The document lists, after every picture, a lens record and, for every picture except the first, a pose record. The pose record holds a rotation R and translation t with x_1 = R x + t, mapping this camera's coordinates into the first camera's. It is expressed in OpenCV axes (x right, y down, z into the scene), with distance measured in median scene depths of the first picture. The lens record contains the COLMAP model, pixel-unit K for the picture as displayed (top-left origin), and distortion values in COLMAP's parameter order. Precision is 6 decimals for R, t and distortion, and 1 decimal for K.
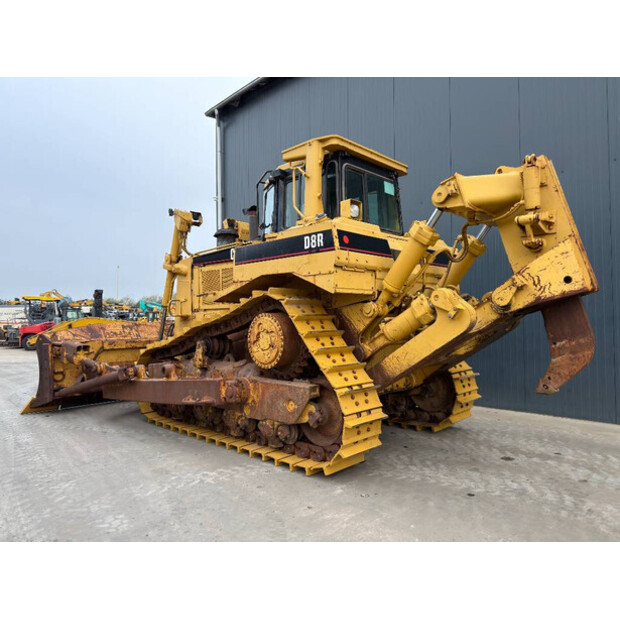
lens RADIAL K [[432.5, 0, 312.5], [0, 432.5, 310.5], [0, 0, 1]] dist [0.052874, -0.052123]
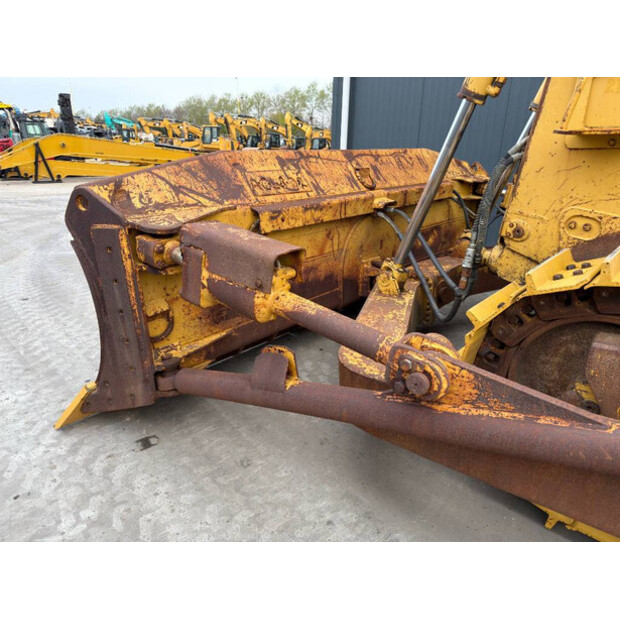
lens RADIAL K [[432.5, 0, 311.4], [0, 432.5, 310.9], [0, 0, 1]] dist [0.052874, -0.052123]
pose [[0.998634, 0.008654, 0.051524, -0.613988], [-0.027338, 0.926958, 0.374168, 0.023081], [-0.044523, -0.375066, 0.925928, 0.894166]]
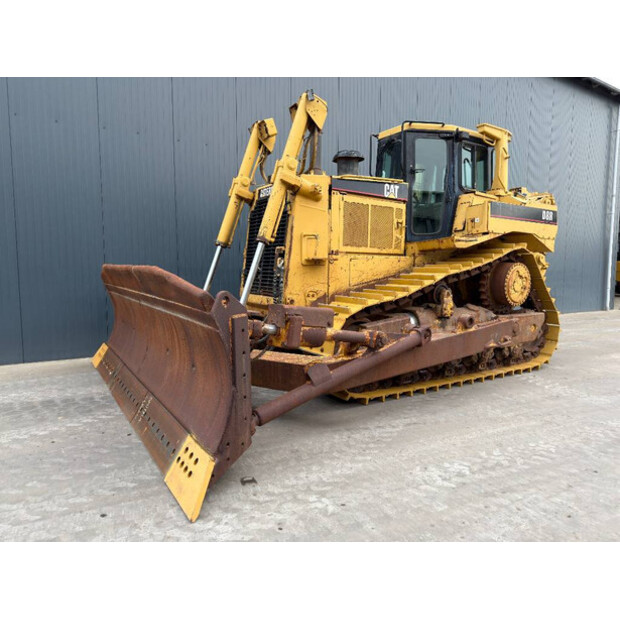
lens RADIAL K [[432.5, 0, 308.4], [0, 432.5, 315.7], [0, 0, 1]] dist [0.052874, -0.052123]
pose [[0.227062, -0.088157, 0.969882, -1.225630], [-0.030965, 0.994737, 0.097666, 0.044256], [-0.973388, -0.052208, 0.223137, 1.059302]]
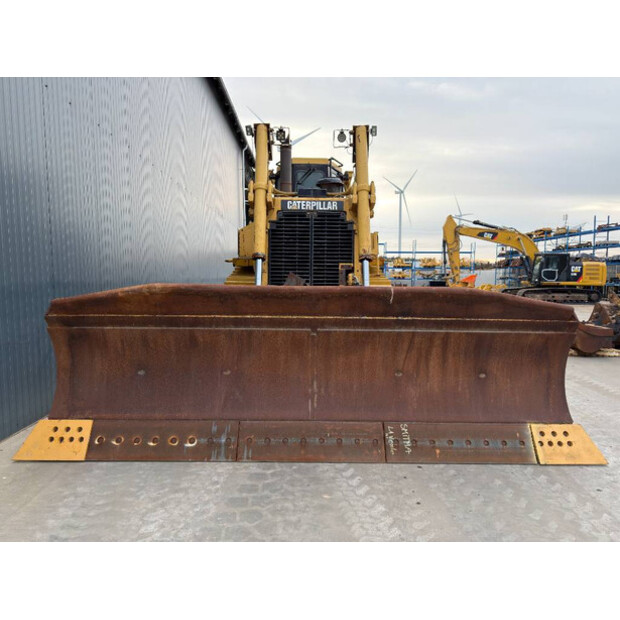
lens RADIAL K [[432.5, 0, 312.4], [0, 432.5, 311.3], [0, 0, 1]] dist [0.052874, -0.052123]
pose [[-0.711616, -0.046705, 0.701014, -0.965364], [-0.008810, 0.998303, 0.057569, 0.042248], [-0.702513, 0.034792, -0.710820, 2.038903]]
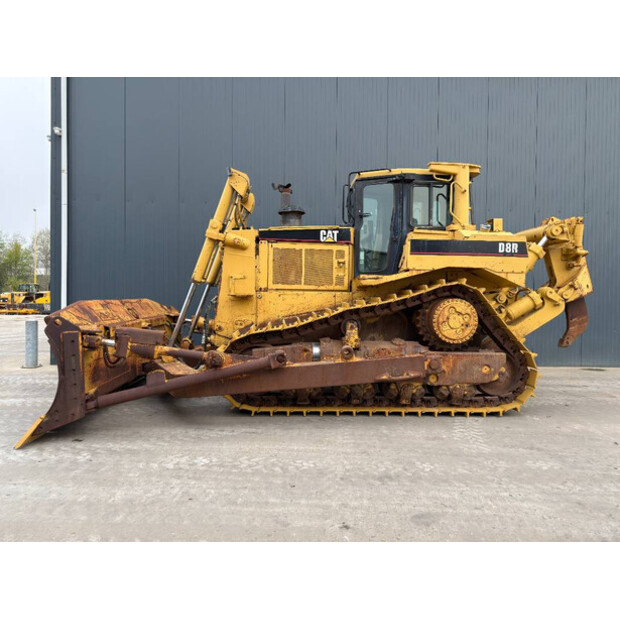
lens RADIAL K [[432.5, 0, 308.8], [0, 432.5, 311.5], [0, 0, 1]] dist [0.052874, -0.052123]
pose [[0.677525, 0.000280, 0.735500, -1.057915], [-0.037790, 0.998692, 0.034431, 0.012761], [-0.734529, -0.051122, 0.676649, 0.379499]]
